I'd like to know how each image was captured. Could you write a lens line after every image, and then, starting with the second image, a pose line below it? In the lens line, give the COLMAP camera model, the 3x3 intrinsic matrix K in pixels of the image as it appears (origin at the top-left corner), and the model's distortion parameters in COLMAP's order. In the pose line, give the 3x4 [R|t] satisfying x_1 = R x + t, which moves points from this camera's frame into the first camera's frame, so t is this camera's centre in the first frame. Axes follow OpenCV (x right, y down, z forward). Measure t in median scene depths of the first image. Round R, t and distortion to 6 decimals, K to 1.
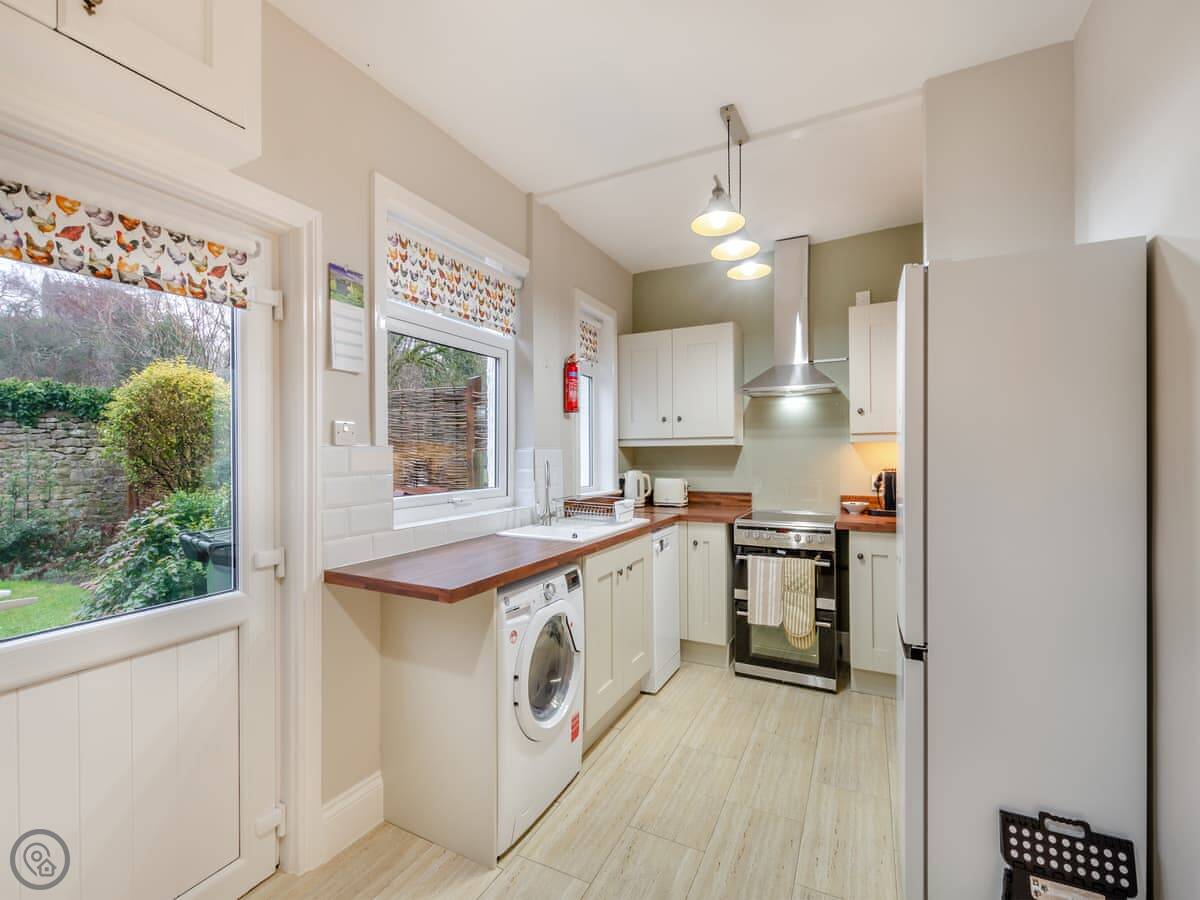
lens RADIAL K [[525.3, 0, 604.8], [0, 525.3, 451.6], [0, 0, 1]] dist [0.007886, -0.002067]
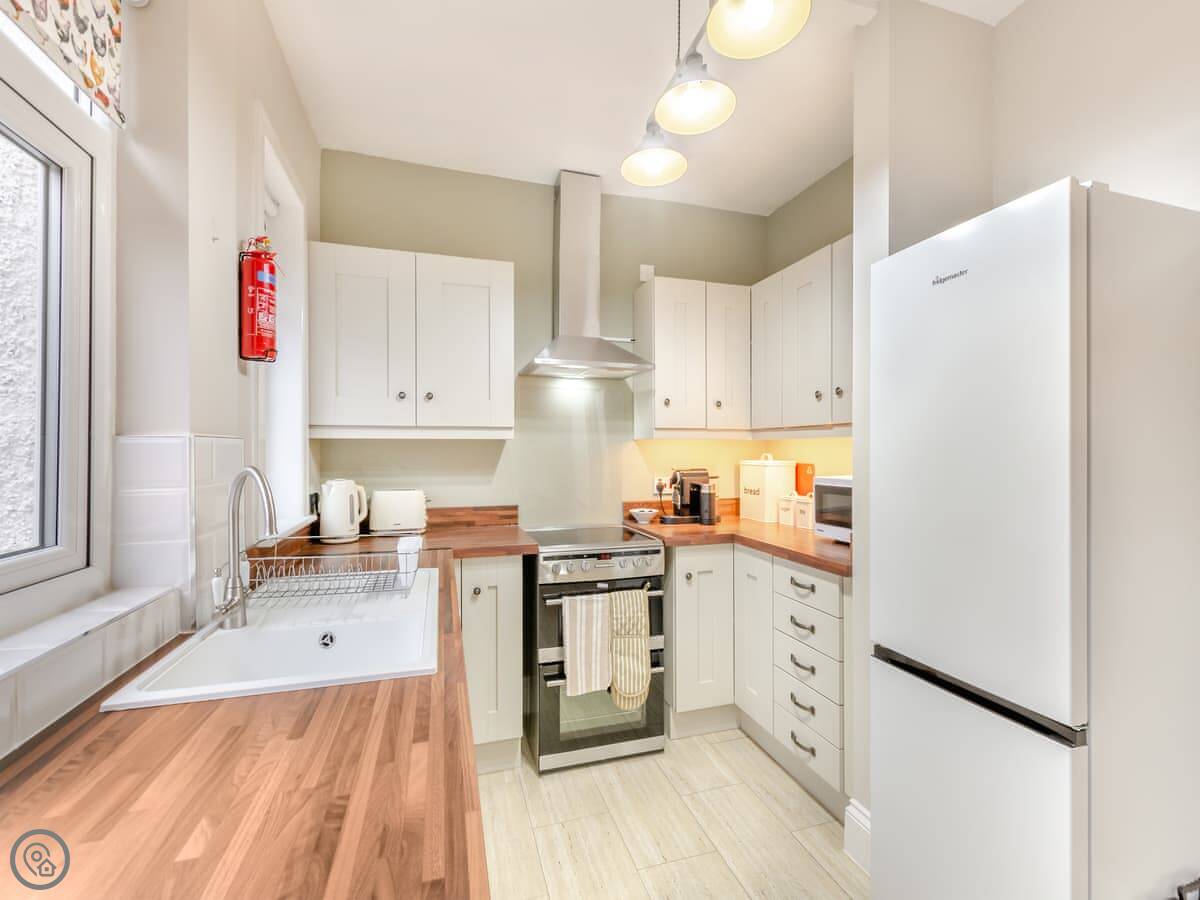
lens RADIAL K [[541.0, 0, 643.0], [0, 541.0, 450.6], [0, 0, 1]] dist [0.003413, 0.000944]
pose [[0.712107, 0.006567, 0.702040, -0.155388], [-0.006044, 0.999977, -0.003223, 0.004389], [-0.702045, -0.001948, 0.712130, 0.417509]]
